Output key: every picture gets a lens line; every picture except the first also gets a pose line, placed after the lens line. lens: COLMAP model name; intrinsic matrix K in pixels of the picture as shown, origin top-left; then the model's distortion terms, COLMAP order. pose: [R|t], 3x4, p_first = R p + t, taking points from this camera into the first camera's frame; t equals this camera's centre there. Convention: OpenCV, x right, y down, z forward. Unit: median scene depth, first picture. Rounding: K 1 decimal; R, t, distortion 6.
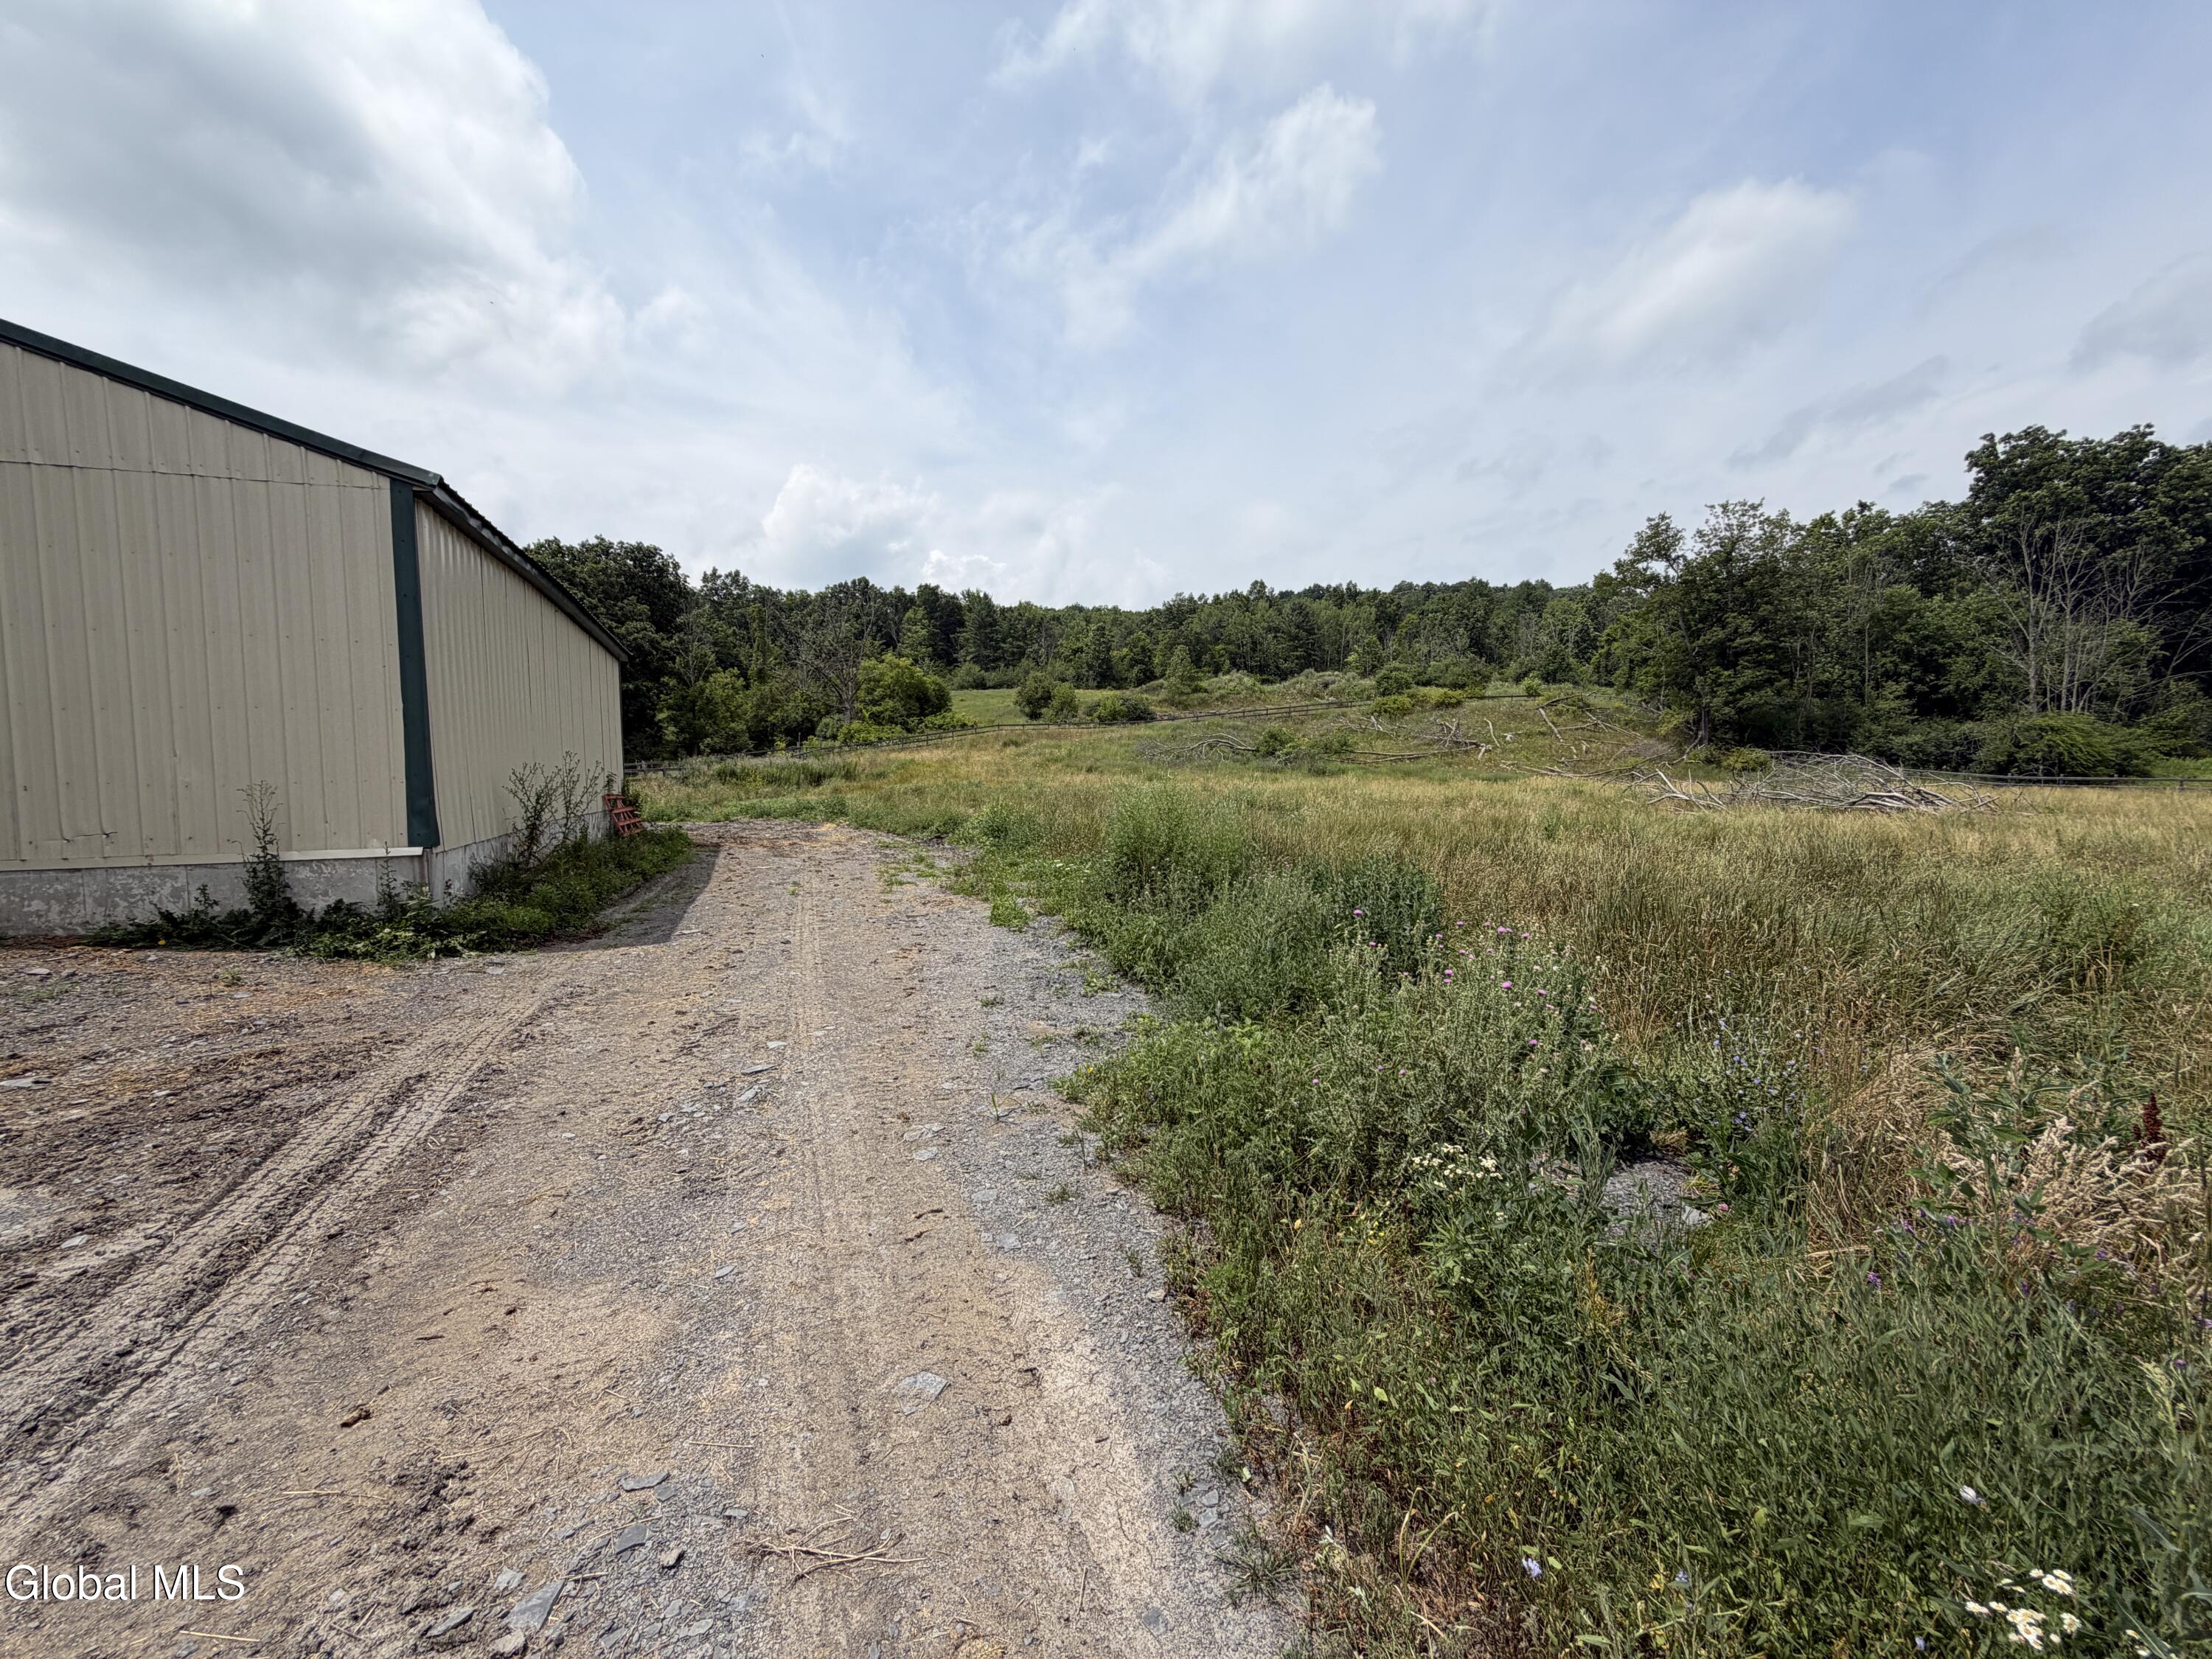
lens RADIAL K [[880.7, 0, 1098.0], [0, 880.7, 826.9], [0, 0, 1]] dist [0.000855, -0.000377]
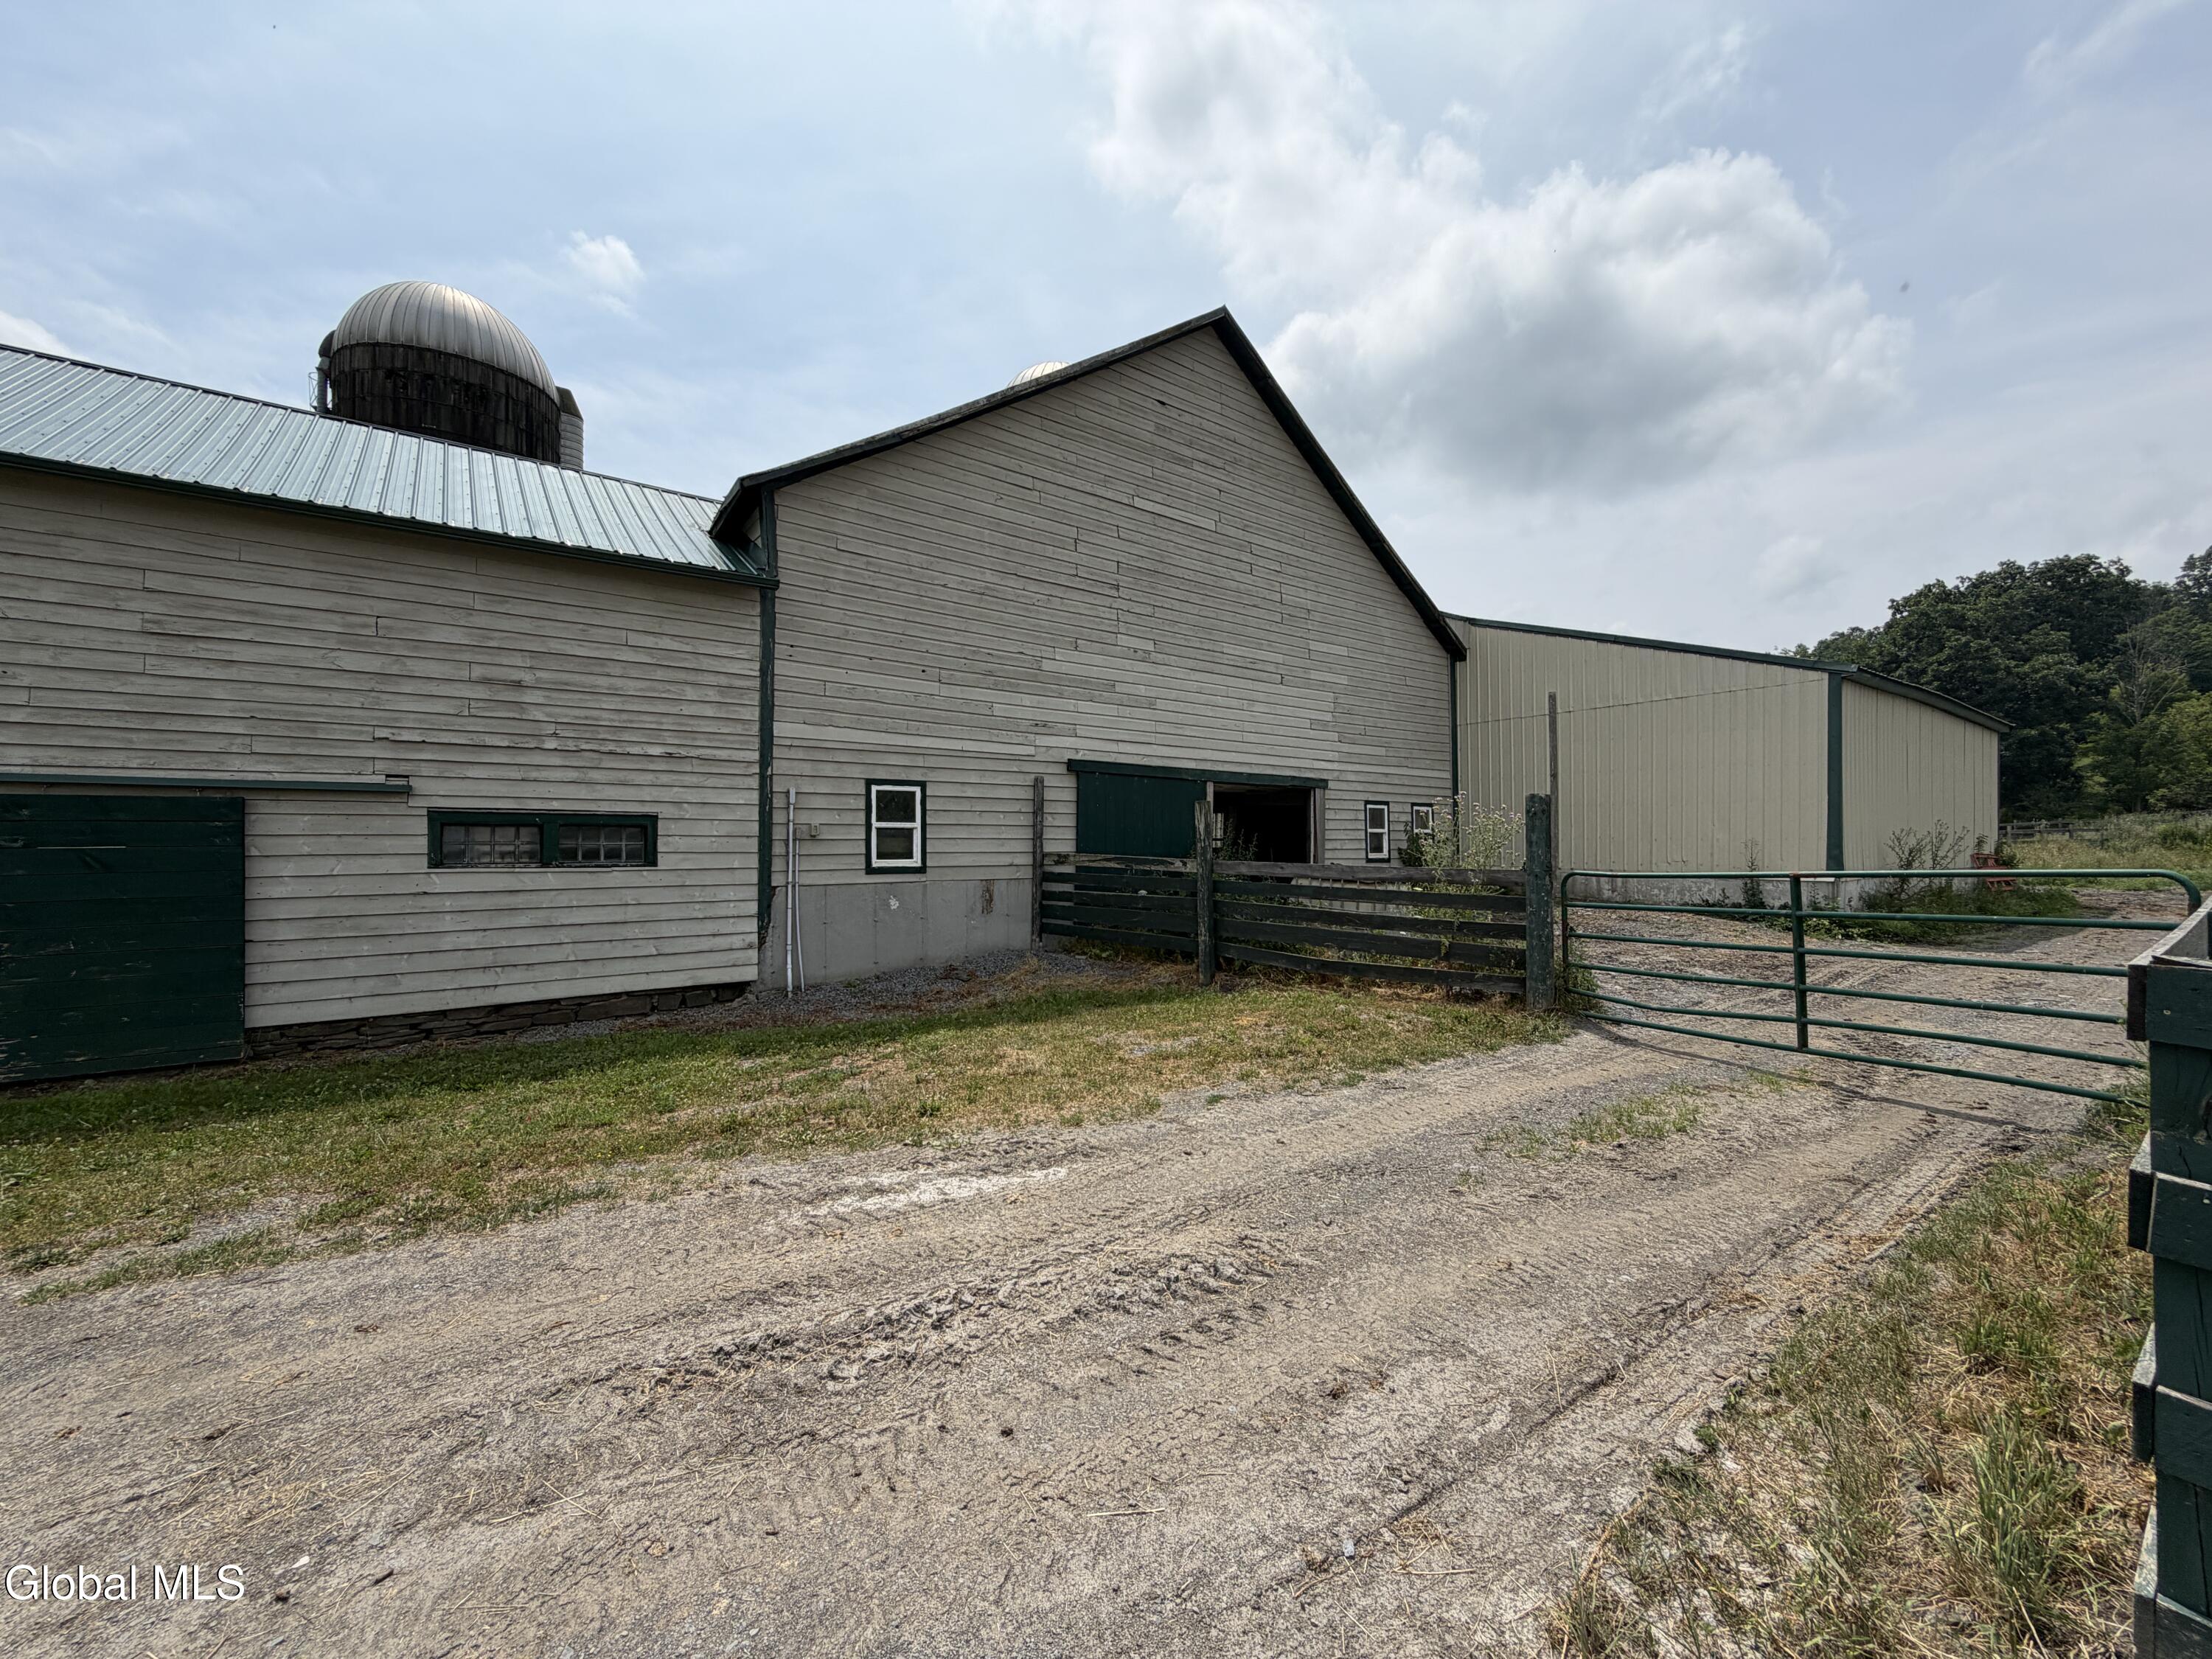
lens RADIAL K [[880.7, 0, 1102.6], [0, 880.7, 830.0], [0, 0, 1]] dist [0.000855, -0.000377]
pose [[0.264941, 0.006518, -0.964243, 0.050657], [-0.066430, 0.997725, -0.011508, 0.004369], [0.961974, 0.067103, 0.264771, -0.082206]]
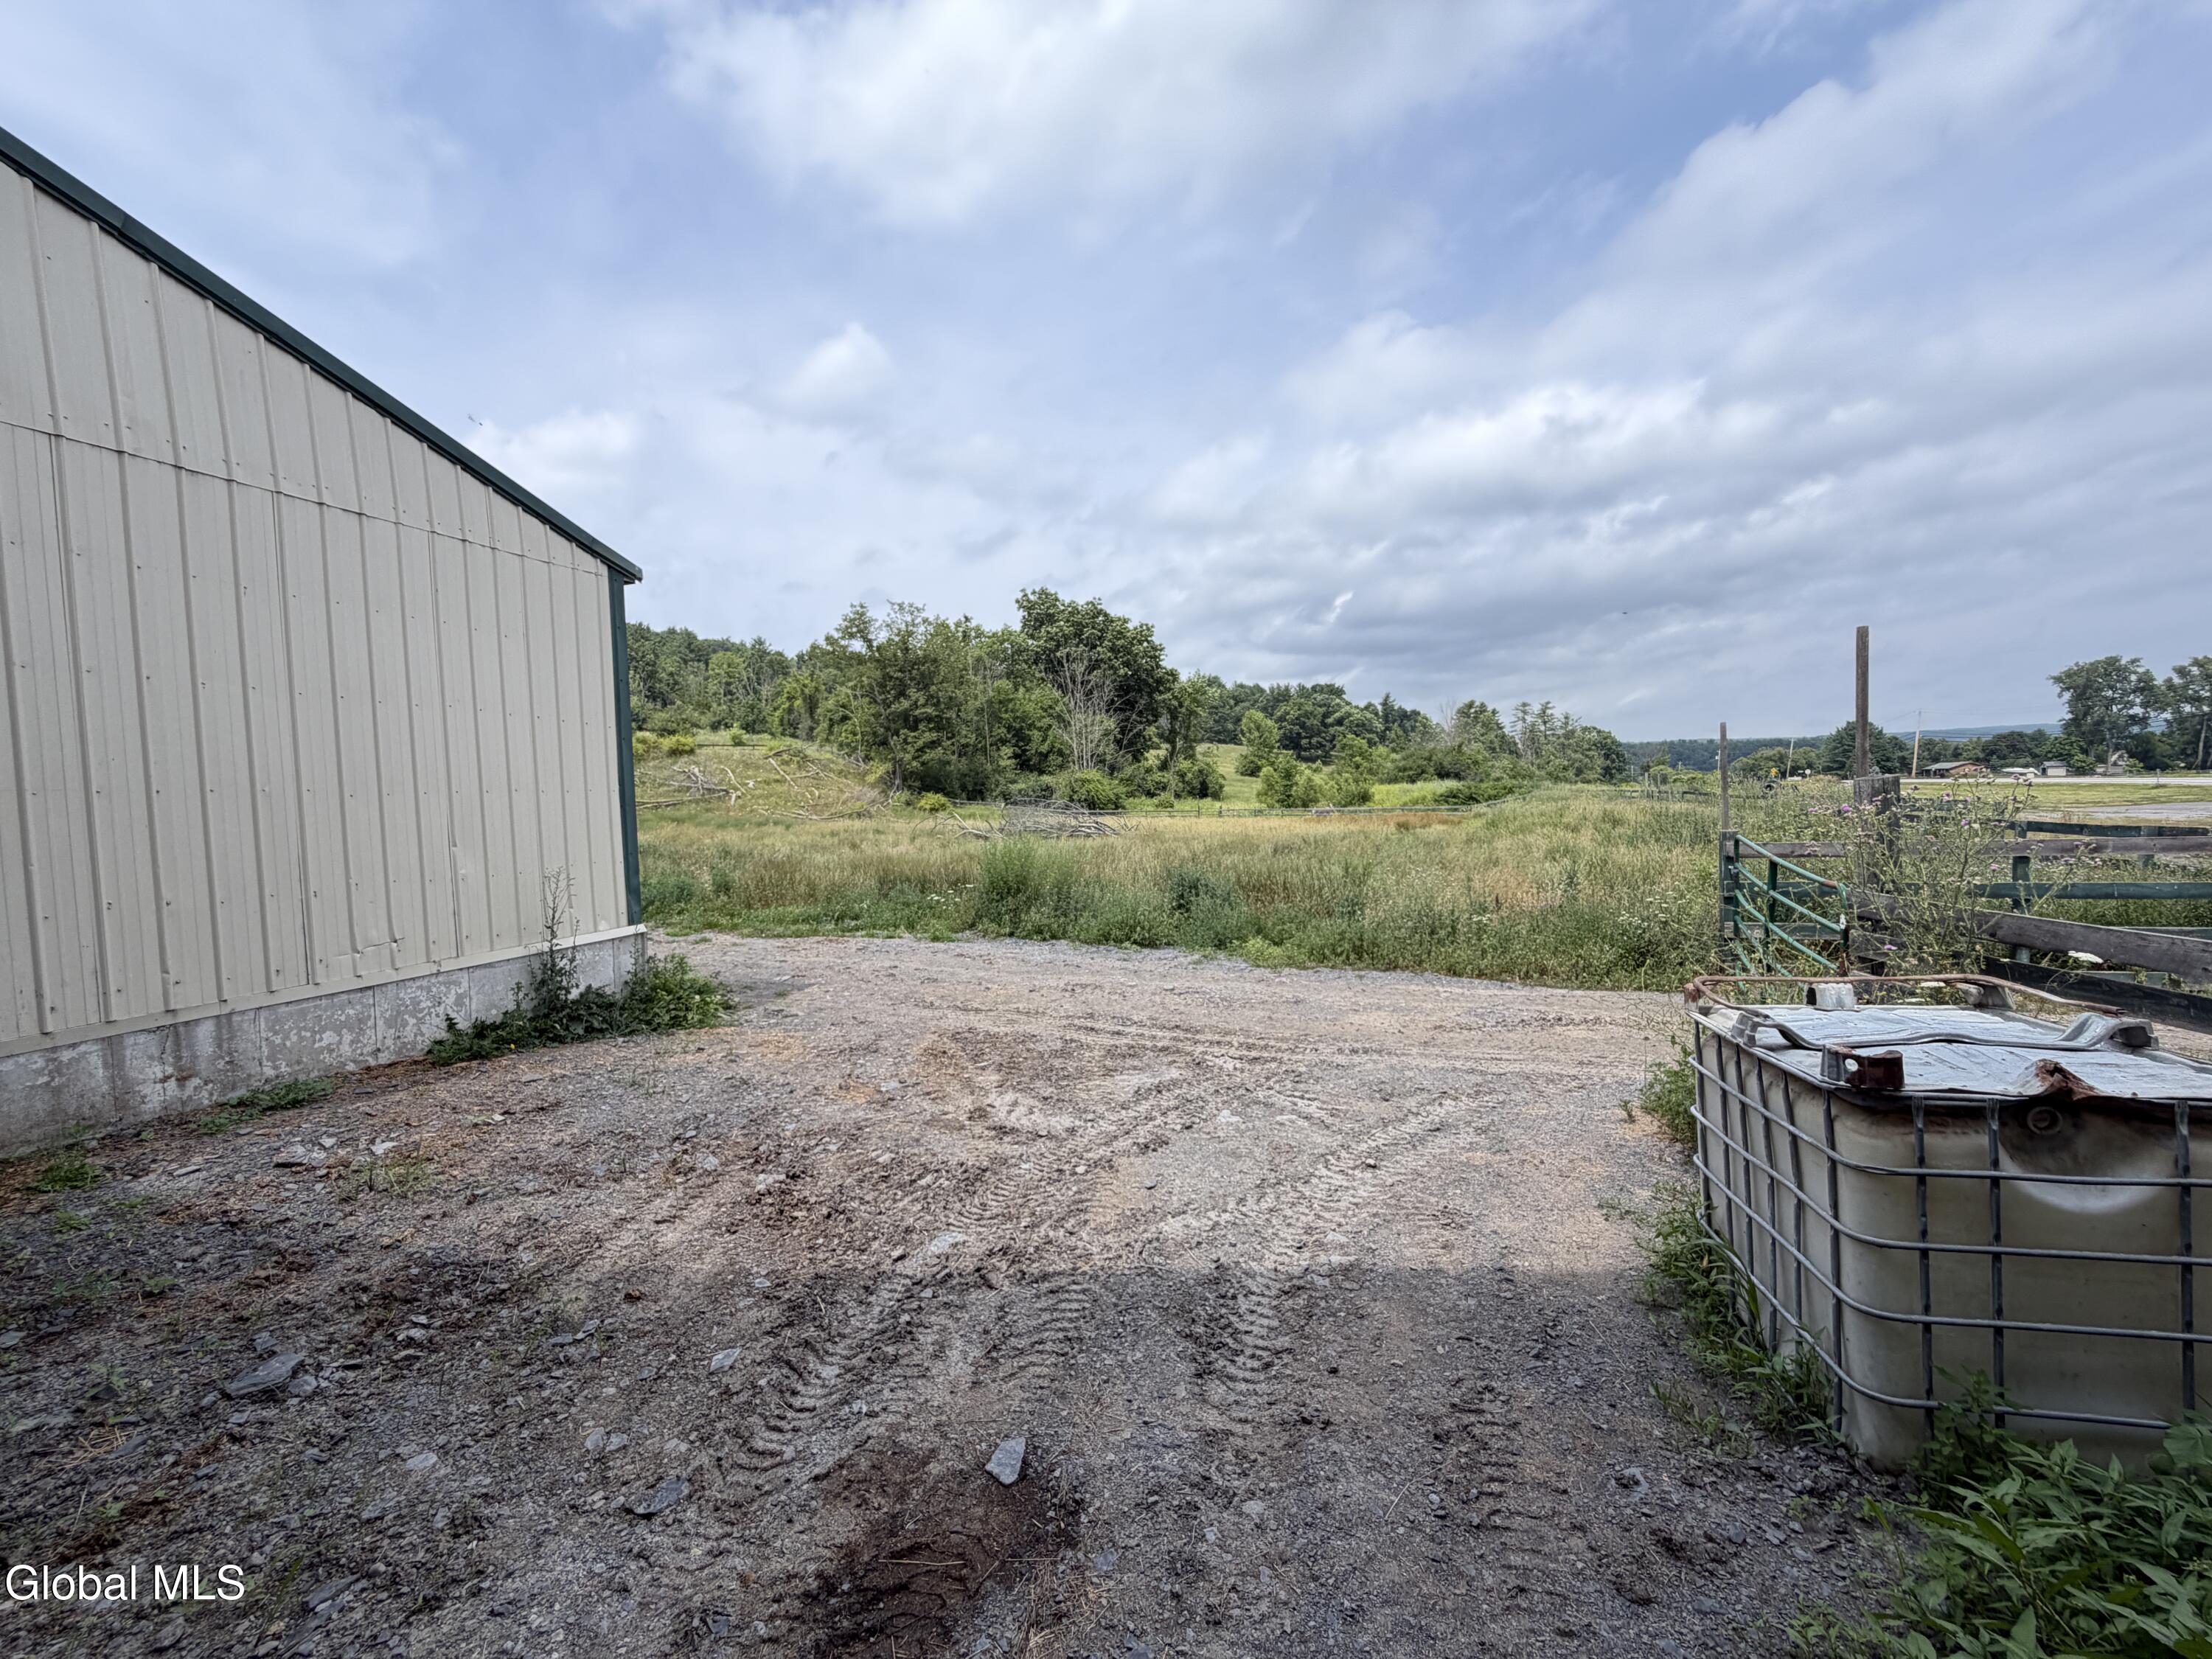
lens RADIAL K [[880.7, 0, 1103.2], [0, 880.7, 821.8], [0, 0, 1]] dist [0.000855, -0.000377]
pose [[0.618913, -0.031459, 0.784829, -0.116167], [0.074147, 0.997076, -0.018505, -0.003451], [-0.781952, 0.069646, 0.619436, -0.005885]]
